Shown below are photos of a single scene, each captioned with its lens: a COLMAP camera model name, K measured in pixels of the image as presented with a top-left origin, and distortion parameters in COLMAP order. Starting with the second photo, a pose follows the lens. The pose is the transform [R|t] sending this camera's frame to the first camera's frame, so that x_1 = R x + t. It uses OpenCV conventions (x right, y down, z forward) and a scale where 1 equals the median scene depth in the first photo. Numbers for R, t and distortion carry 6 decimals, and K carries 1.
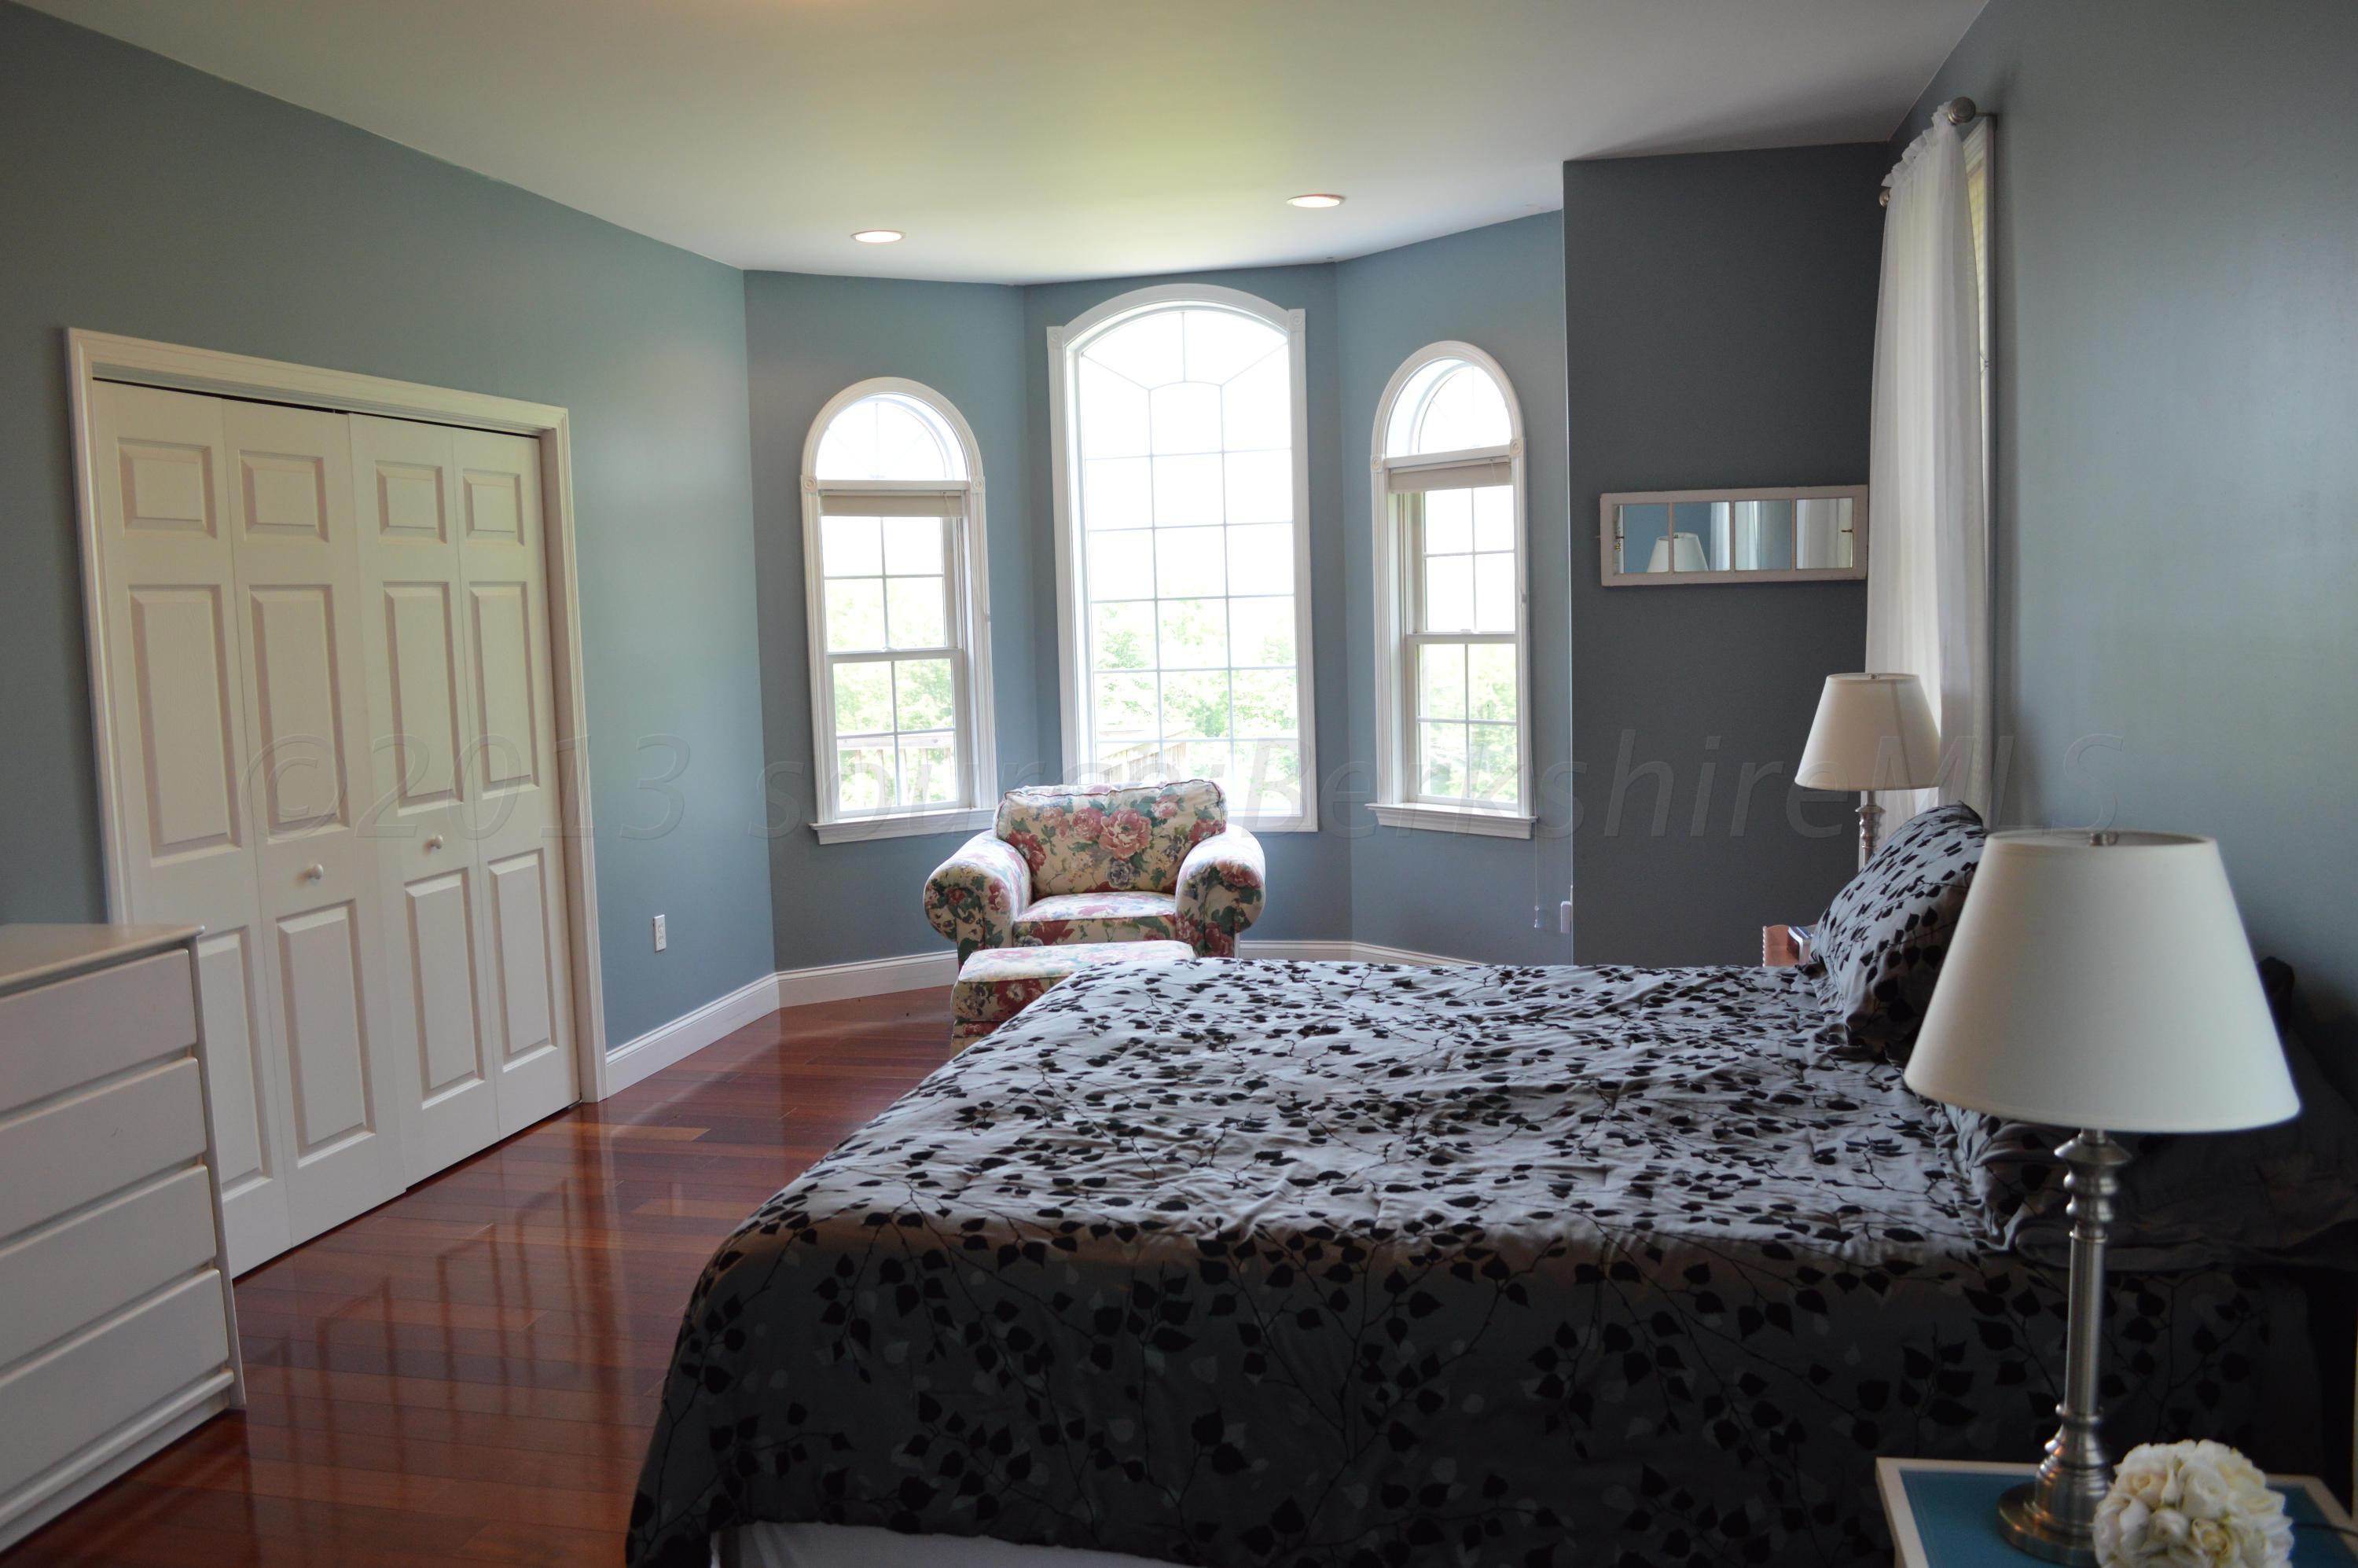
lens RADIAL K [[1869.9, 0, 1172.8], [0, 1869.9, 784.7], [0, 0, 1]] dist [-0.085038, 0.013613]
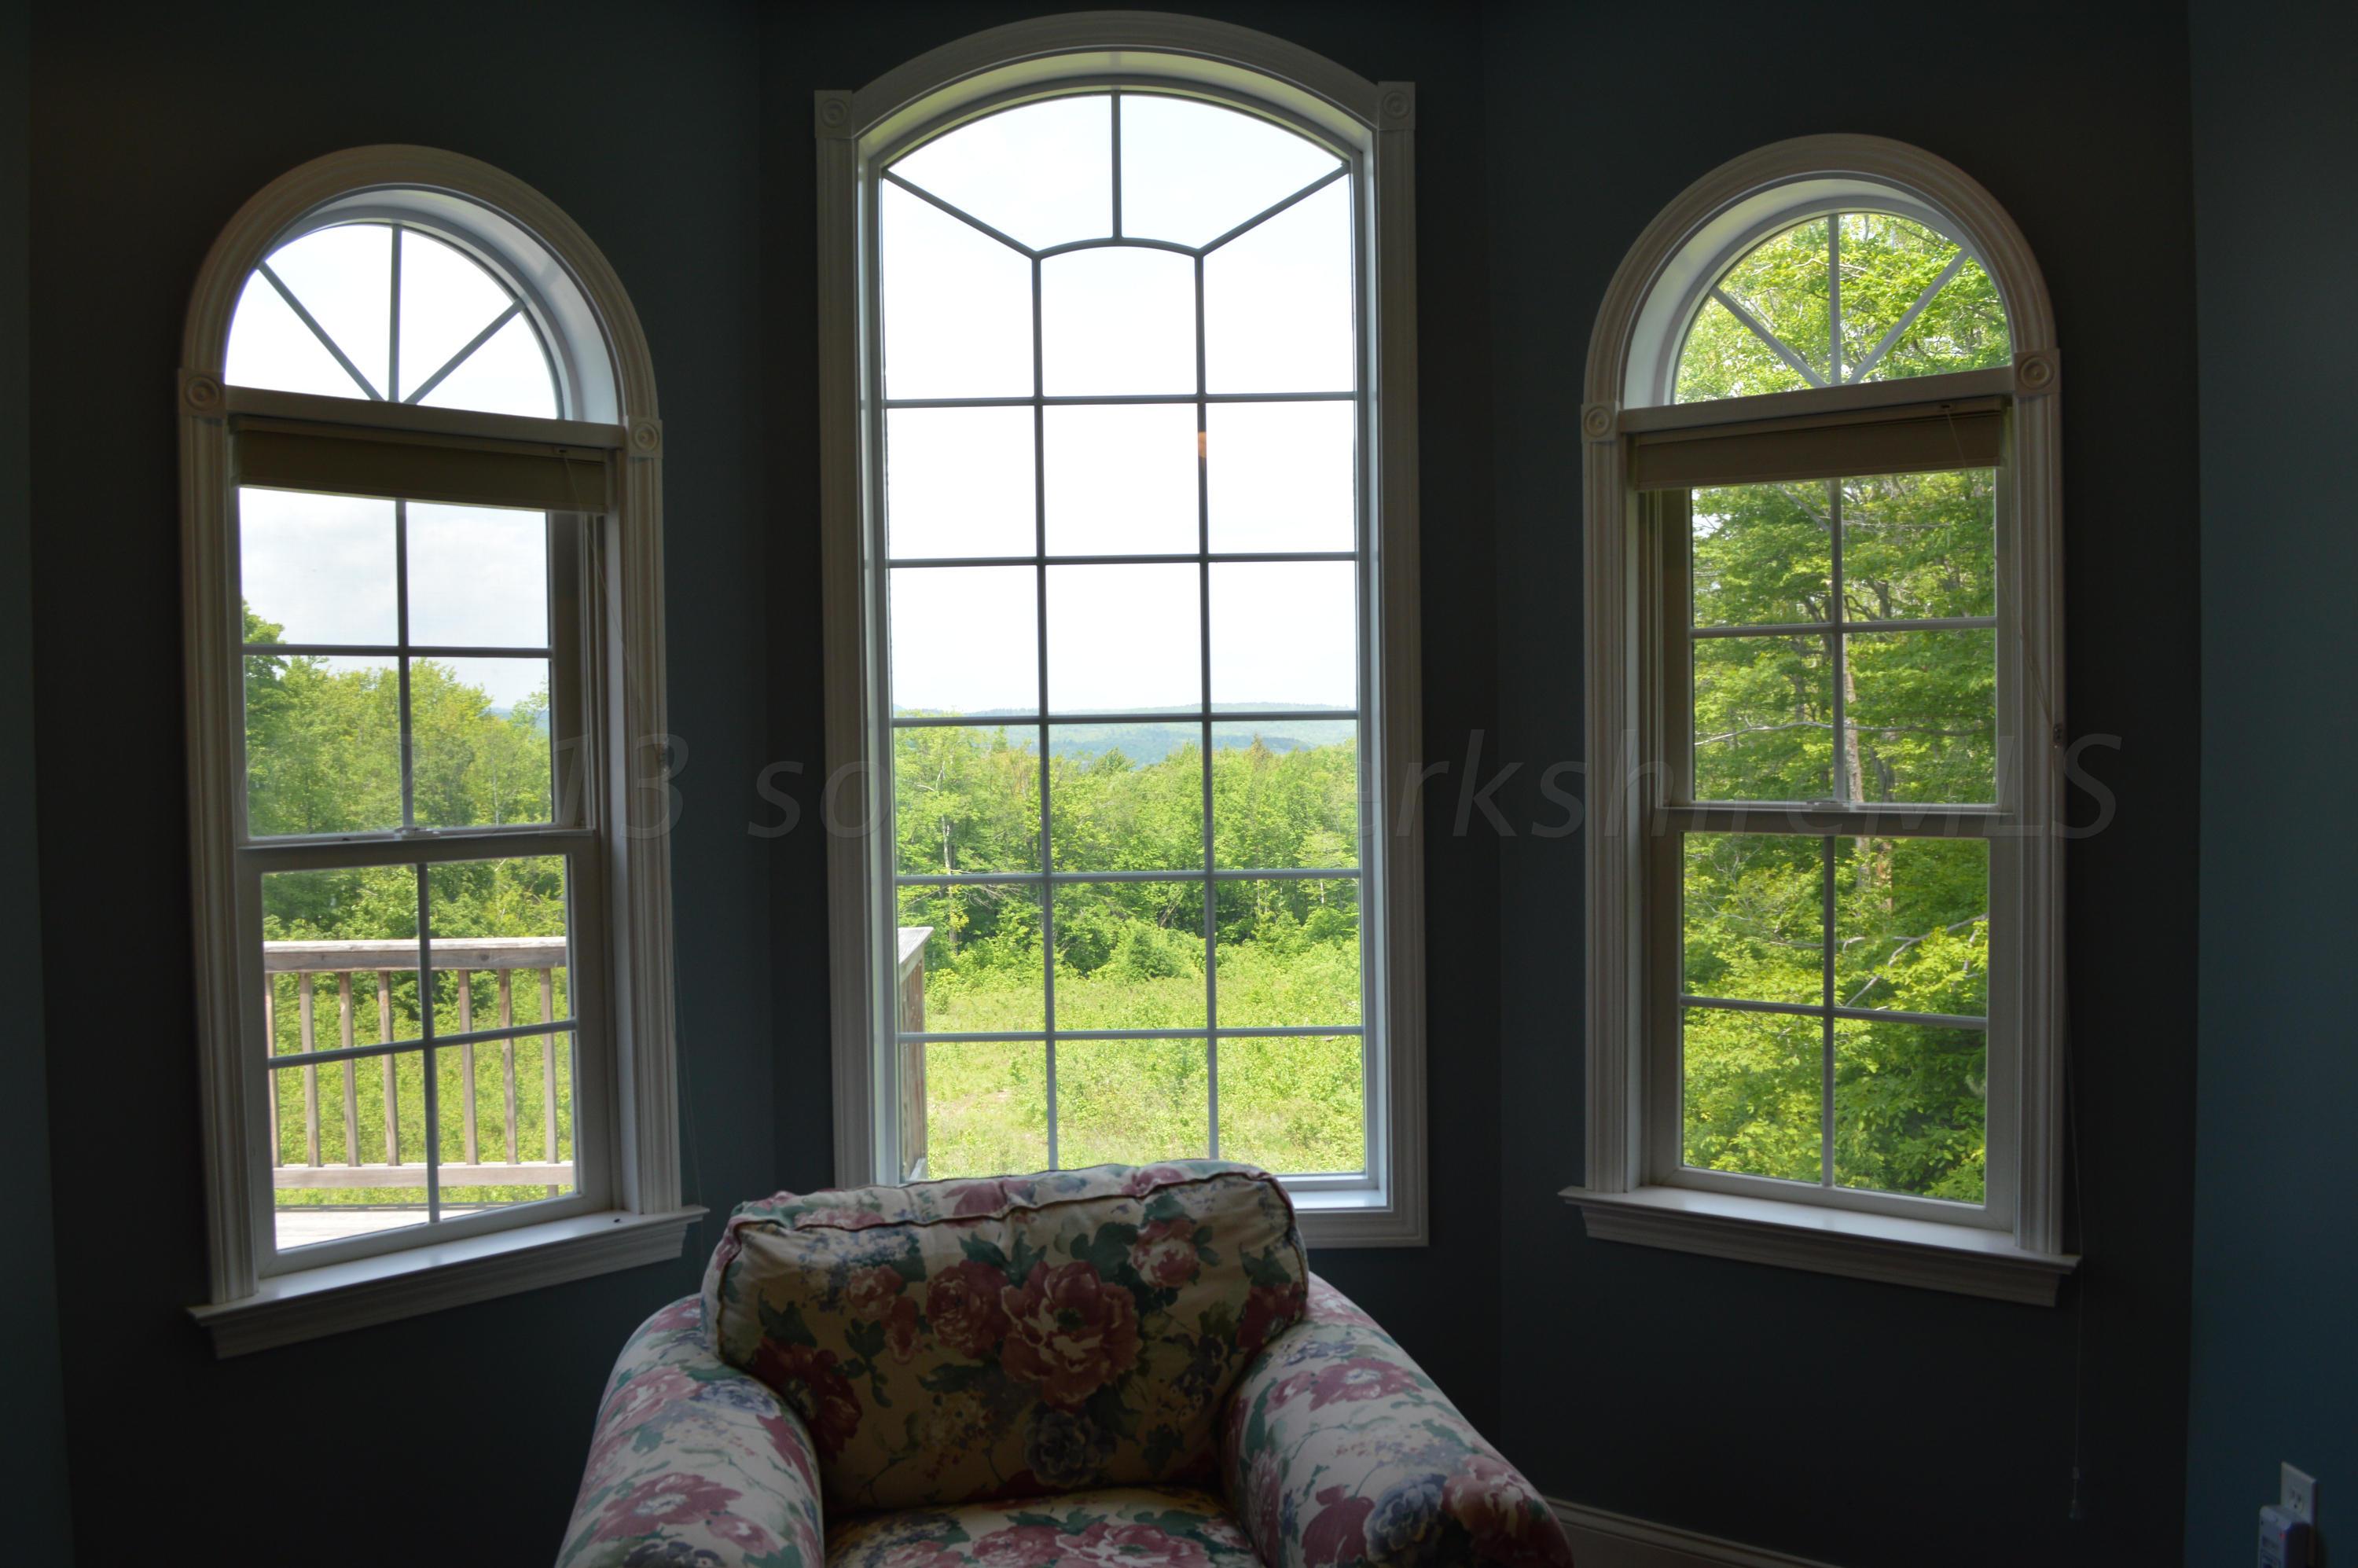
lens RADIAL K [[1922.8, 0, 1174.3], [0, 1922.8, 777.0], [0, 0, 1]] dist [-0.079426, -0.005021]
pose [[0.970308, 0.011107, 0.241619, -0.098899], [0.006779, 0.997304, -0.073070, -0.057549], [-0.241780, 0.072538, 0.967616, 0.608157]]
